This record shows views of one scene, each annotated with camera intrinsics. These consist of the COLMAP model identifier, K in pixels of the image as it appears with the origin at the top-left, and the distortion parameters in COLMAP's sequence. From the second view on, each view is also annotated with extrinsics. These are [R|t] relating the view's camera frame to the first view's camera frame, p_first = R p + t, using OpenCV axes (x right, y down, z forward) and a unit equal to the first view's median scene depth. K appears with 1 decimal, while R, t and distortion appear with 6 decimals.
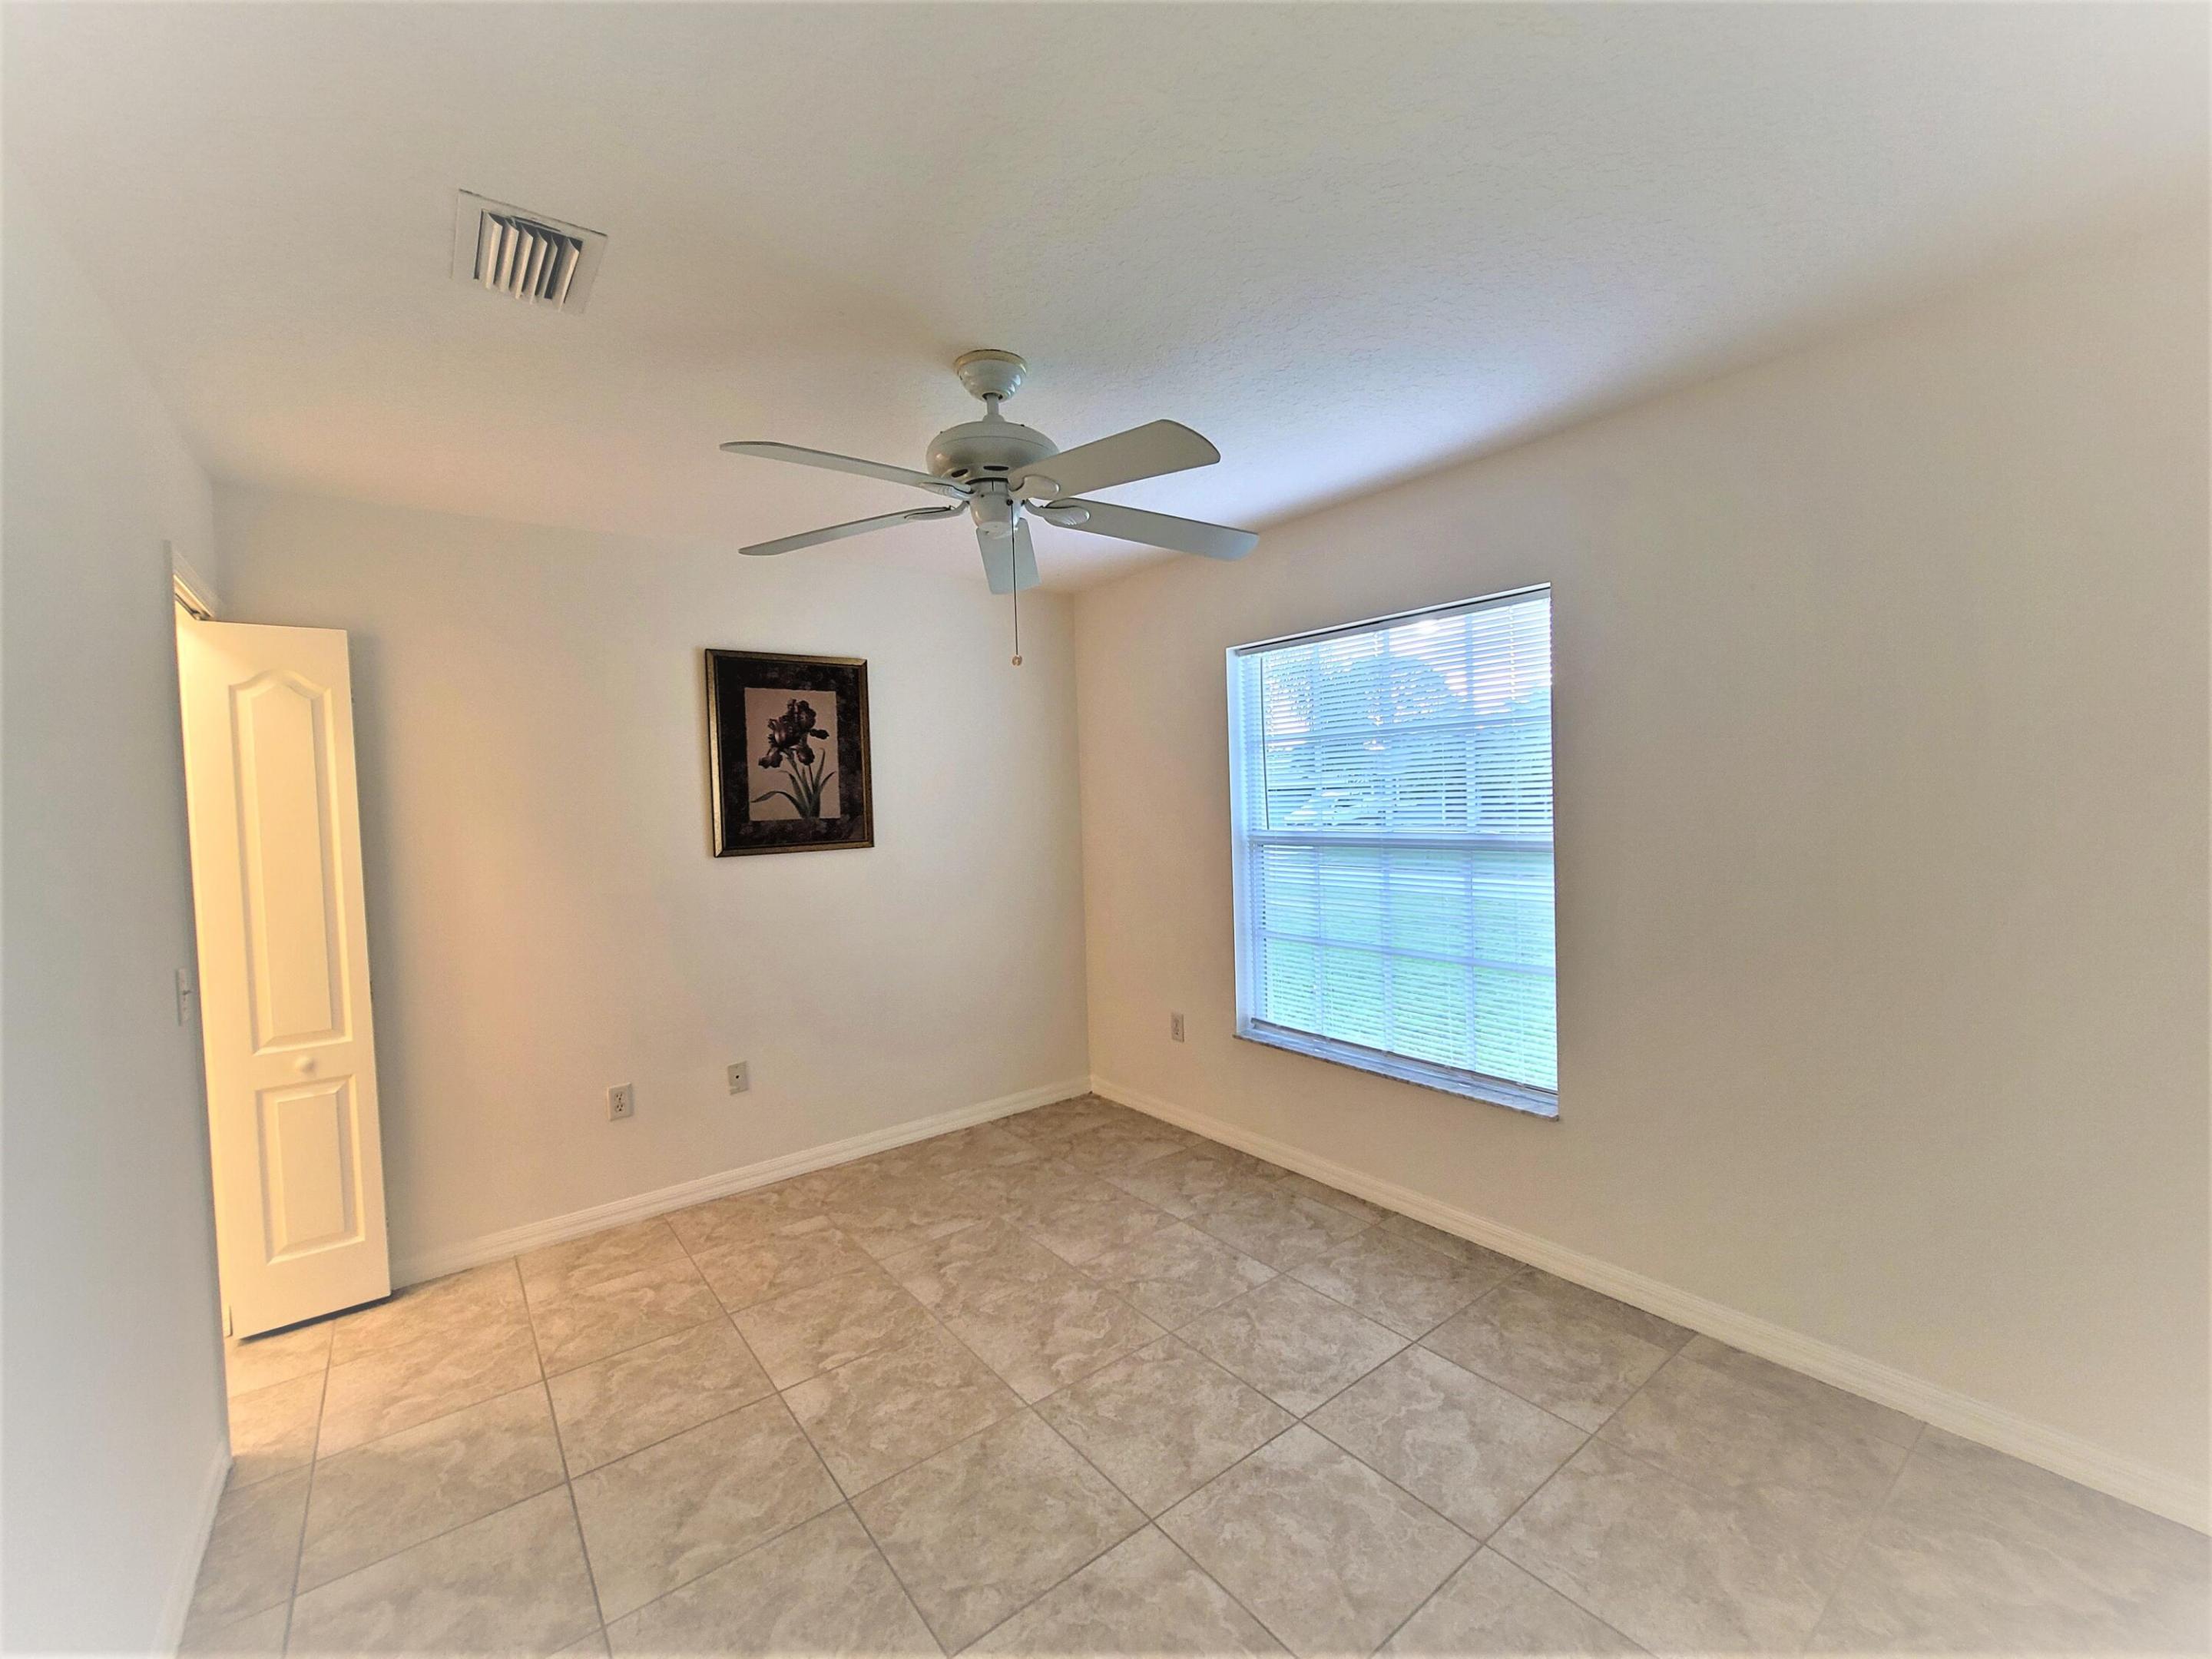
lens RADIAL K [[904.1, 0, 1109.2], [0, 904.1, 821.9], [0, 0, 1]] dist [-0.003238, 0.000586]
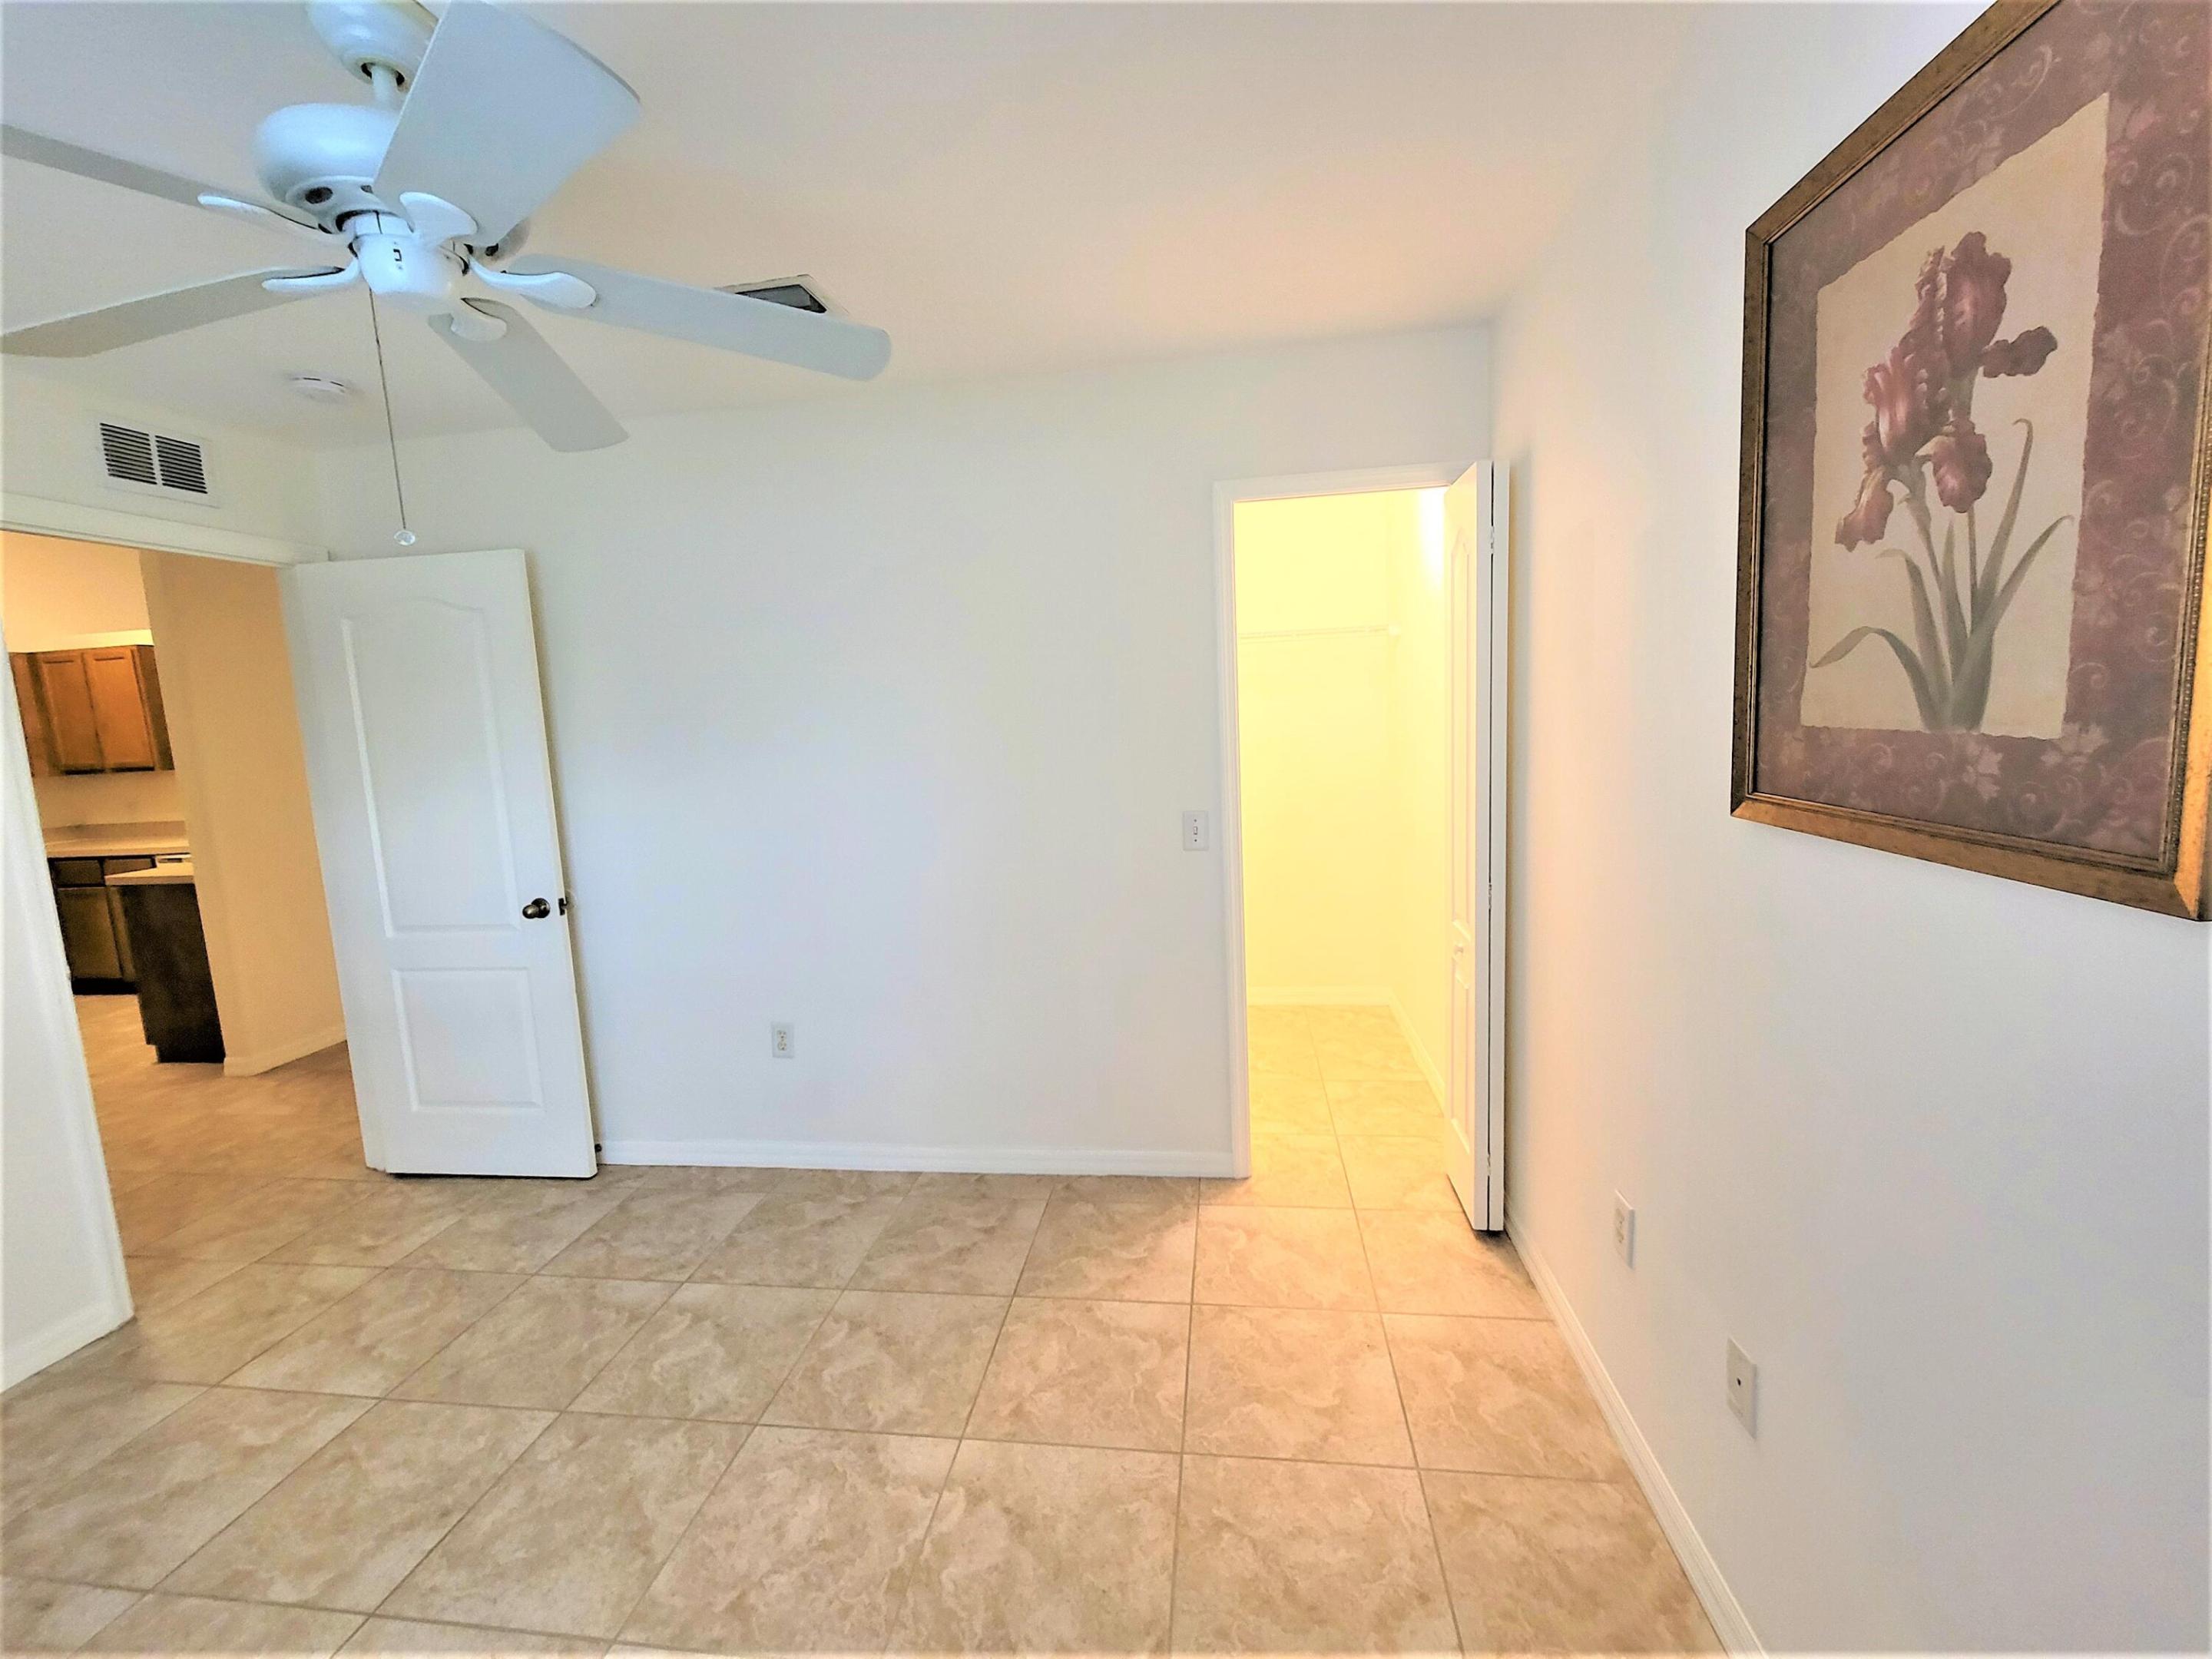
lens RADIAL K [[904.1, 0, 1109.2], [0, 904.1, 821.9], [0, 0, 1]] dist [-0.003238, 0.000586]
pose [[-0.710401, 0.156137, -0.686259, 0.011163], [0.053098, 0.984192, 0.168956, -0.040010], [0.701791, 0.083587, -0.707462, 1.208905]]
